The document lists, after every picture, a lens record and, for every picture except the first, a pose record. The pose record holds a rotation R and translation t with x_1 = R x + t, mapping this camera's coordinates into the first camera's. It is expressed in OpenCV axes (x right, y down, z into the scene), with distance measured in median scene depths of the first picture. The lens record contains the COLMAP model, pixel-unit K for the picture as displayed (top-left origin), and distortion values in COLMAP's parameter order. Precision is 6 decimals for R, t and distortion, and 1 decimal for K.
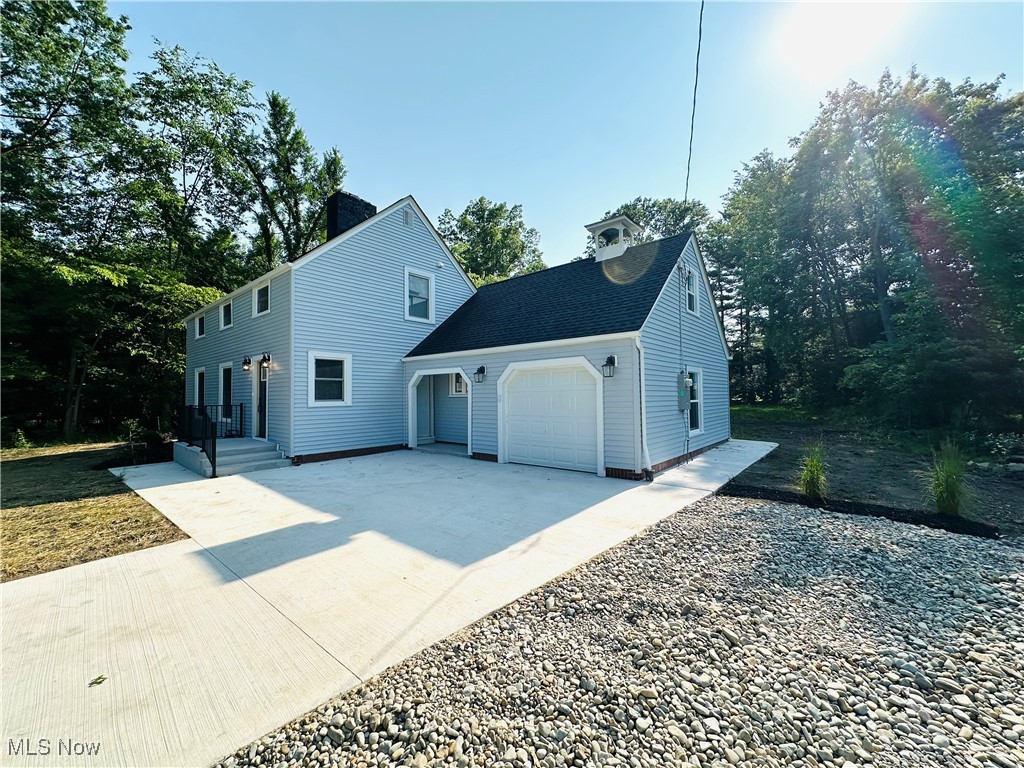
lens RADIAL K [[408.3, 0, 512.0], [0, 408.3, 384.0], [0, 0, 1]] dist [0.000409, -0.000034]
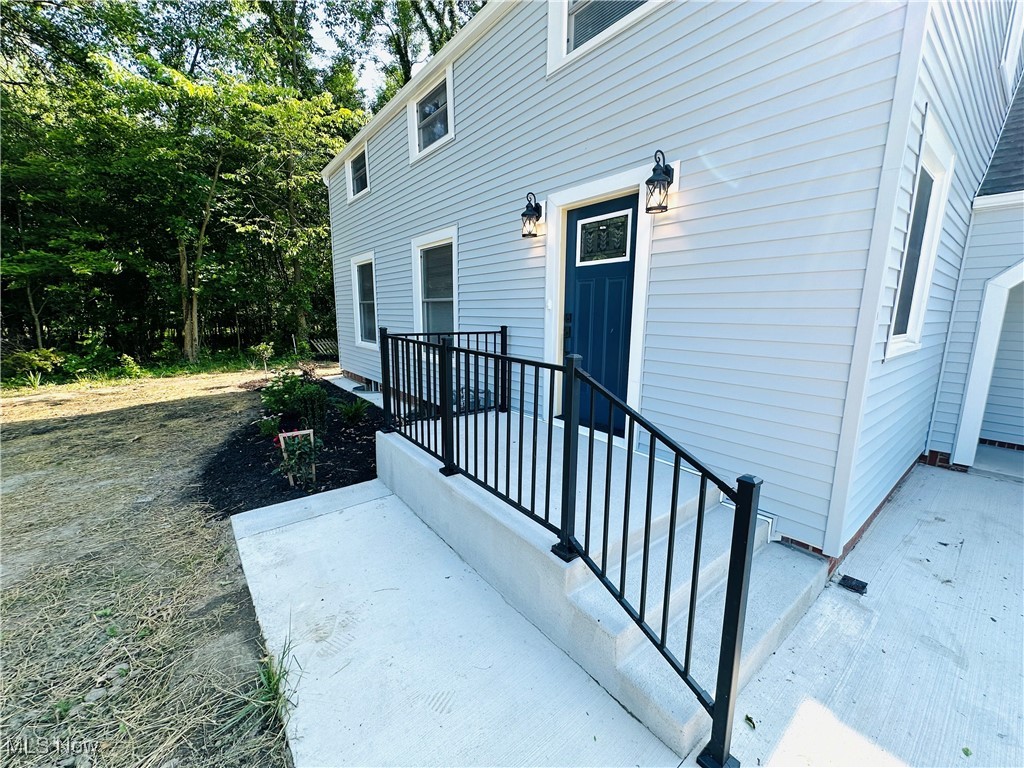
lens RADIAL K [[408.3, 0, 512.0], [0, 408.3, 384.0], [0, 0, 1]] dist [0.000409, -0.000034]
pose [[0.980261, 0.052447, -0.190625, -0.531123], [-0.012109, 0.978289, 0.206891, 0.017284], [0.197337, -0.200499, 0.959614, 0.561034]]
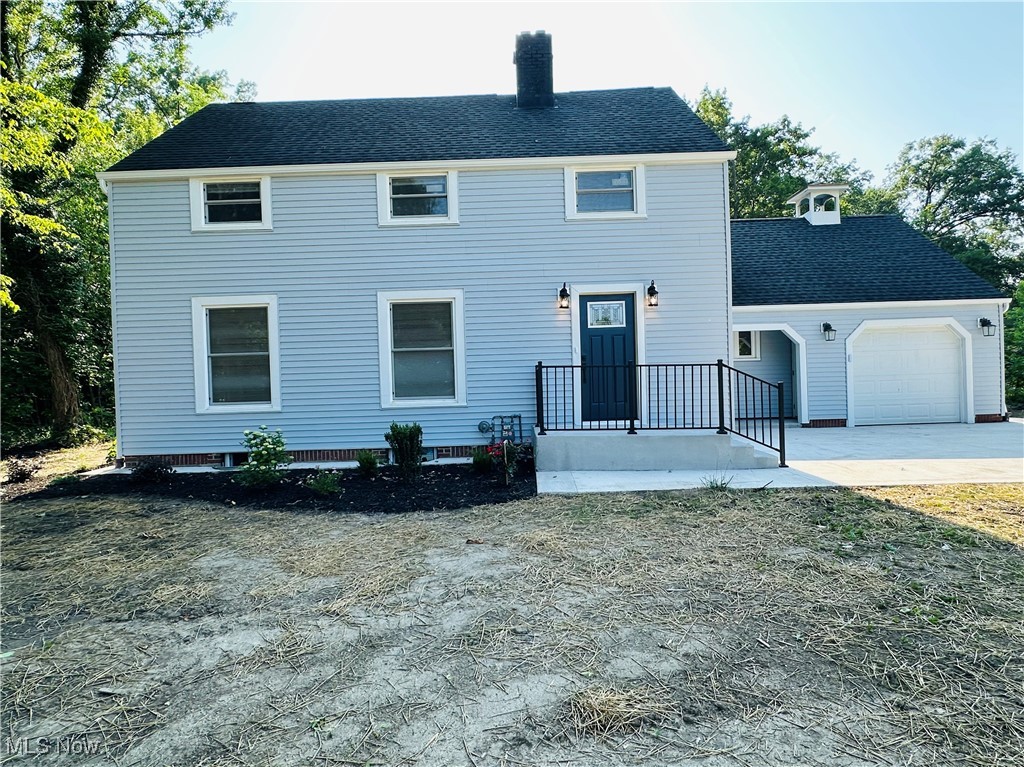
lens RADIAL K [[549.7, 0, 512.0], [0, 549.7, 383.5], [0, 0, 1]] dist [-0.000206, -0.000011]
pose [[0.767292, -0.011779, 0.641190, -1.091001], [0.000561, 0.999843, 0.017696, 0.053668], [-0.641298, -0.013218, 0.767178, 0.400938]]
